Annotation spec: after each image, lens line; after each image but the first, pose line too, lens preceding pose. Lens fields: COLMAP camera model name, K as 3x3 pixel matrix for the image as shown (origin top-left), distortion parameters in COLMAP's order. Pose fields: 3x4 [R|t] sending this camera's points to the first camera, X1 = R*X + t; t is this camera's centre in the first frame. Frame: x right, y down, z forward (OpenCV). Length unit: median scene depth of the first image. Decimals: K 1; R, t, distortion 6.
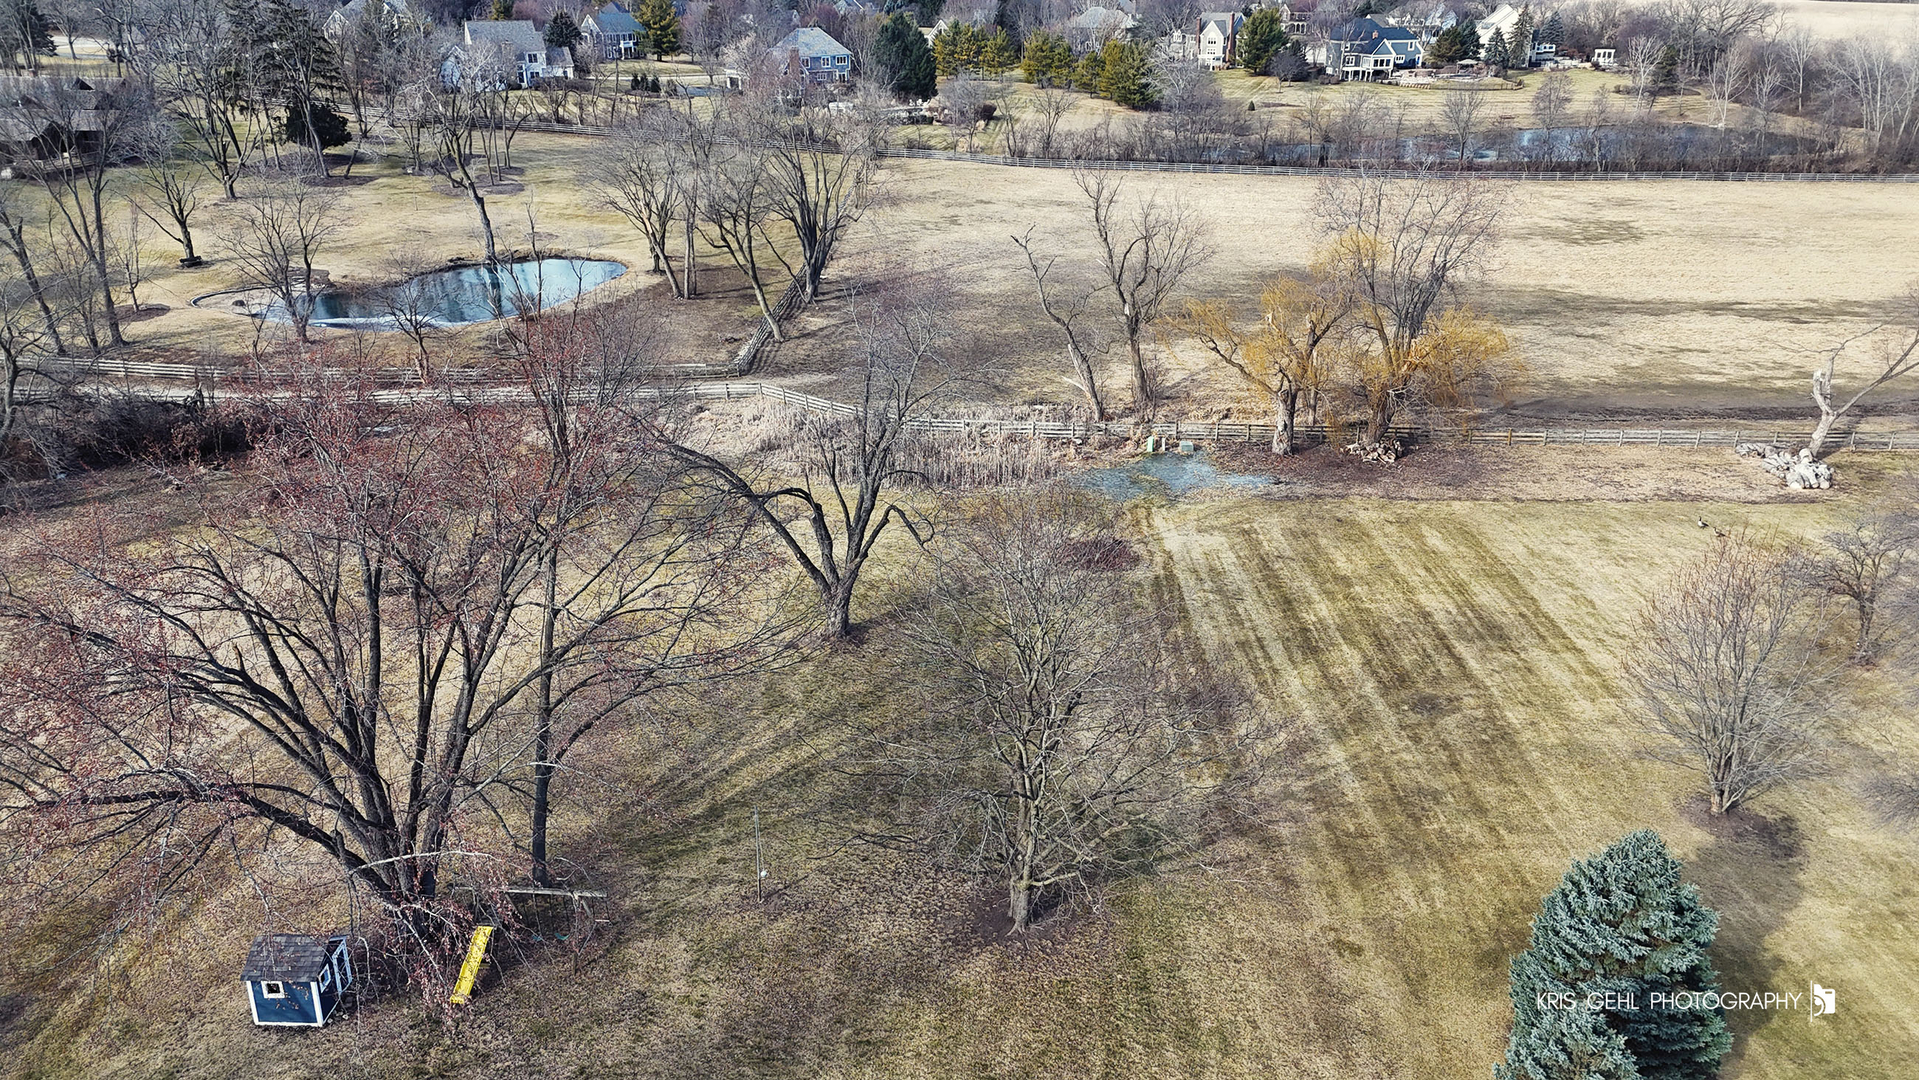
lens RADIAL K [[1396.0, 0, 962.8], [0, 1396.0, 522.8], [0, 0, 1]] dist [0.058058, -0.041222]
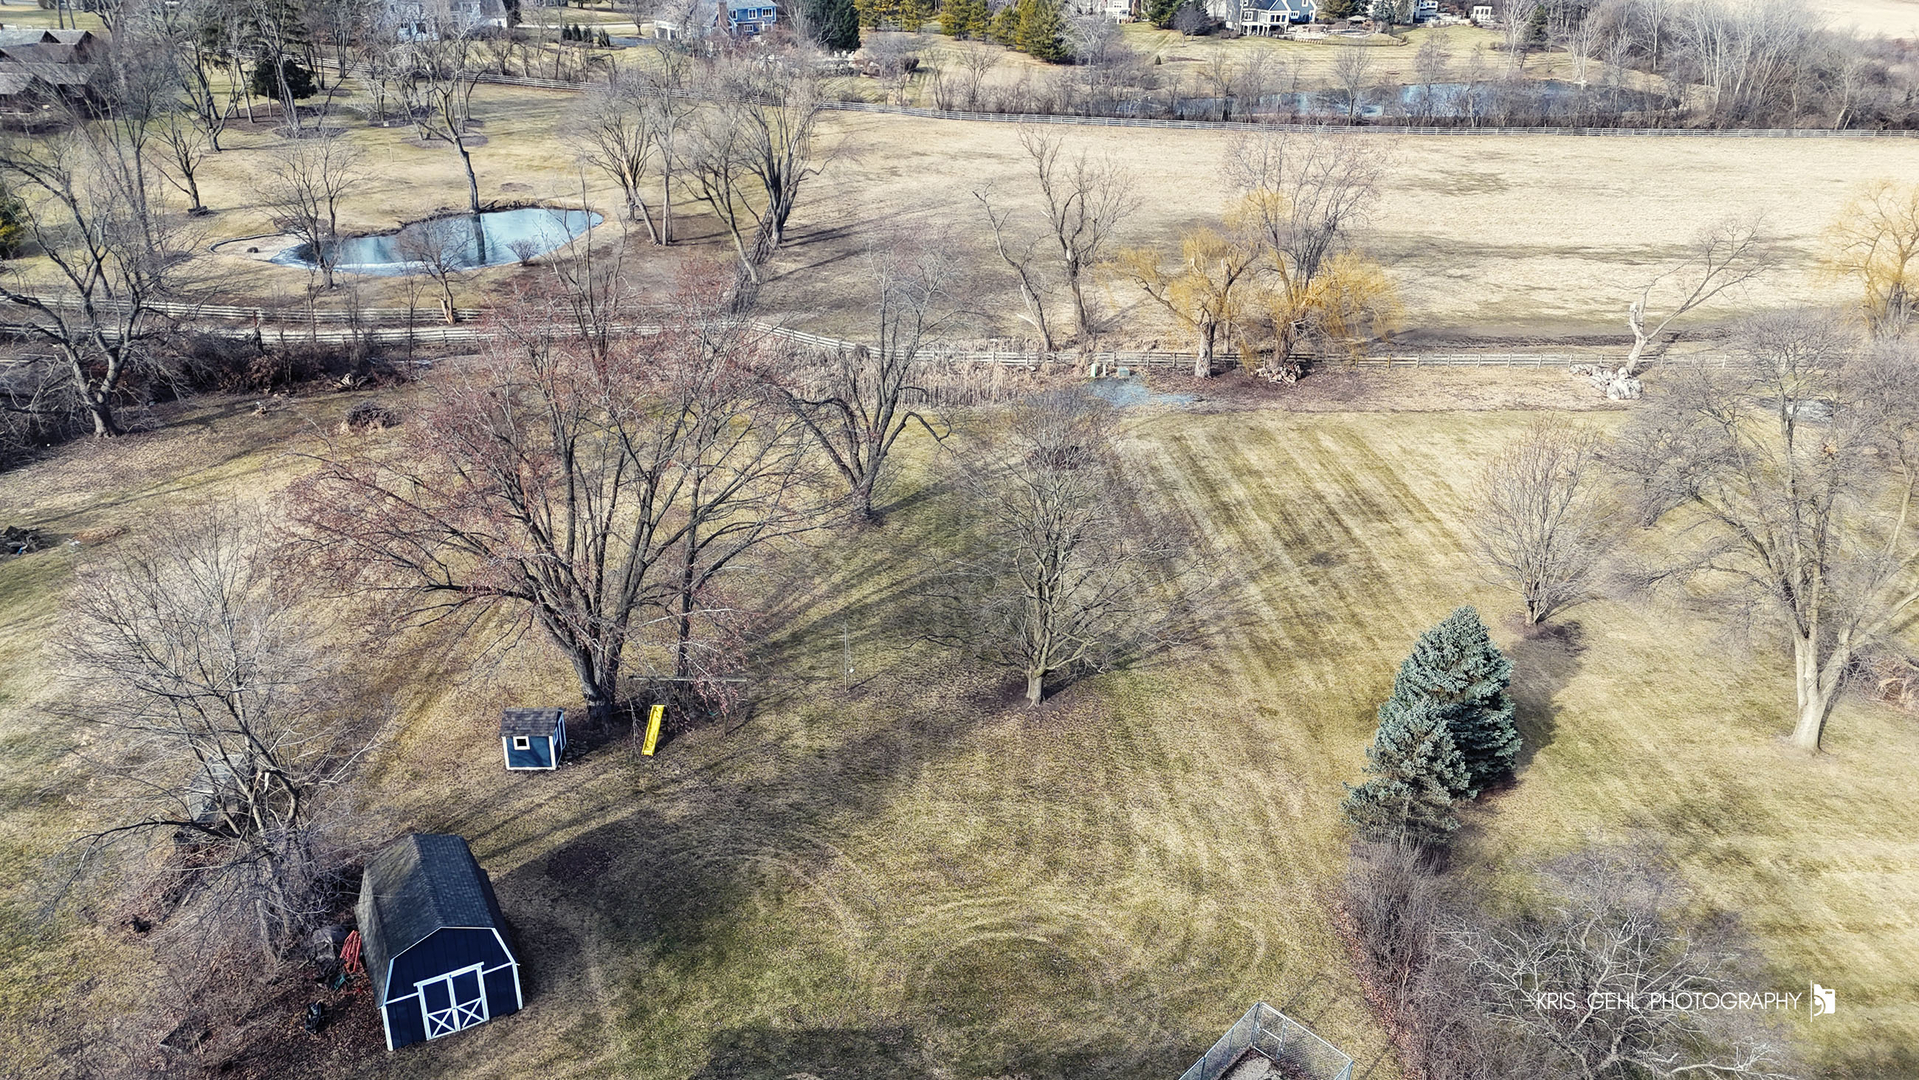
lens RADIAL K [[1396.0, 0, 960.1], [0, 1396.0, 534.4], [0, 0, 1]] dist [0.058058, -0.041222]
pose [[0.997576, -0.016369, 0.067630, -0.057555], [0.013229, 0.998825, 0.046617, 0.025256], [-0.068314, -0.045609, 0.996621, -0.169099]]
